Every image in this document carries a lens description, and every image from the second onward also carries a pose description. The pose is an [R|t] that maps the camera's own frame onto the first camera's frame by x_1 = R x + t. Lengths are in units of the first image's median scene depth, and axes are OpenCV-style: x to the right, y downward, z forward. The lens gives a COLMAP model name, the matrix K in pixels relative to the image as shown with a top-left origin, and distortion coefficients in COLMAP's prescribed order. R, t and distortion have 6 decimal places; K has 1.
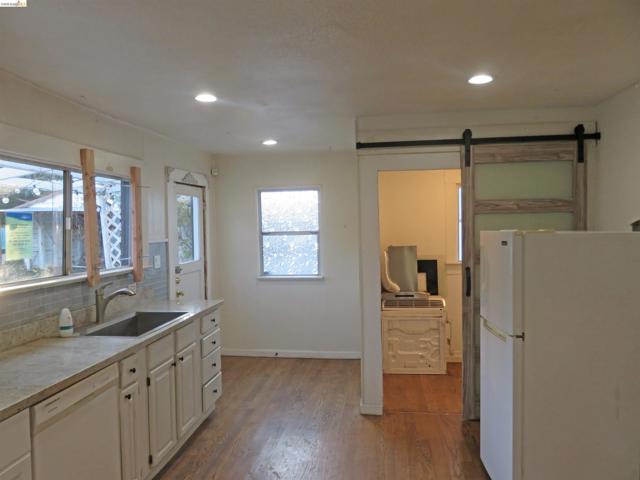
lens RADIAL K [[476.5, 0, 324.2], [0, 476.5, 237.7], [0, 0, 1]] dist [-0.009991, -0.006327]
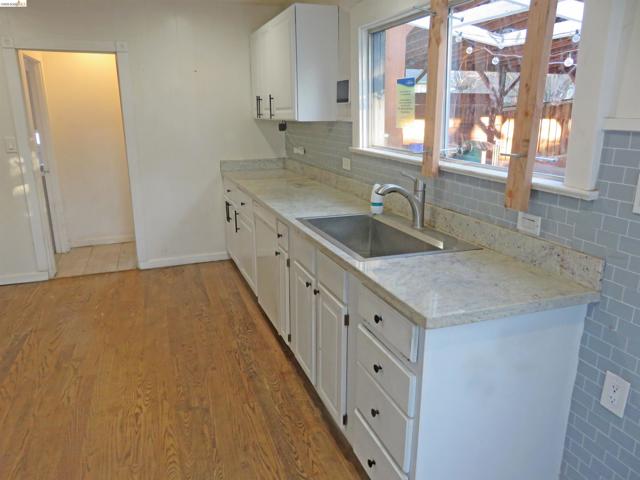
lens RADIAL K [[482.0, 0, 317.3], [0, 482.0, 239.4], [0, 0, 1]] dist [-0.004901, -0.002543]
pose [[-0.897033, 0.134089, -0.421133, -0.016771], [0.007670, 0.957446, 0.288512, -0.016982], [0.441898, 0.255575, -0.859888, 1.370439]]
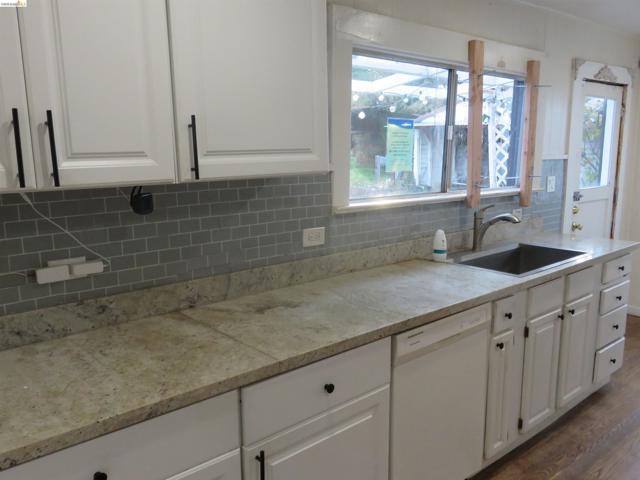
lens RADIAL K [[541.2, 0, 320.0], [0, 541.2, 240.0], [0, 0, 1]] dist [-0.015211, 0.009020]
pose [[0.738863, 0.127105, -0.661760, -0.033692], [-0.025475, 0.986616, 0.161057, 0.009040], [0.673374, -0.102140, 0.732212, 0.087002]]
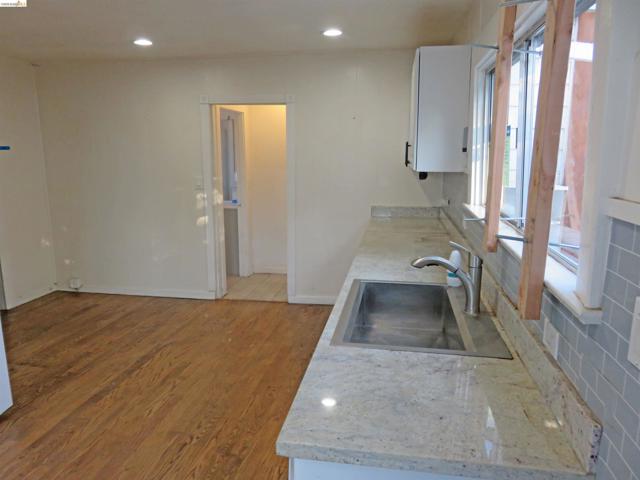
lens RADIAL K [[482.0, 0, 317.3], [0, 482.0, 239.4], [0, 0, 1]] dist [-0.004901, -0.002543]
pose [[-0.998749, 0.006292, 0.049600, -0.271346], [0.016526, 0.977835, 0.208722, -0.030277], [-0.047187, 0.209281, -0.976716, 1.362645]]
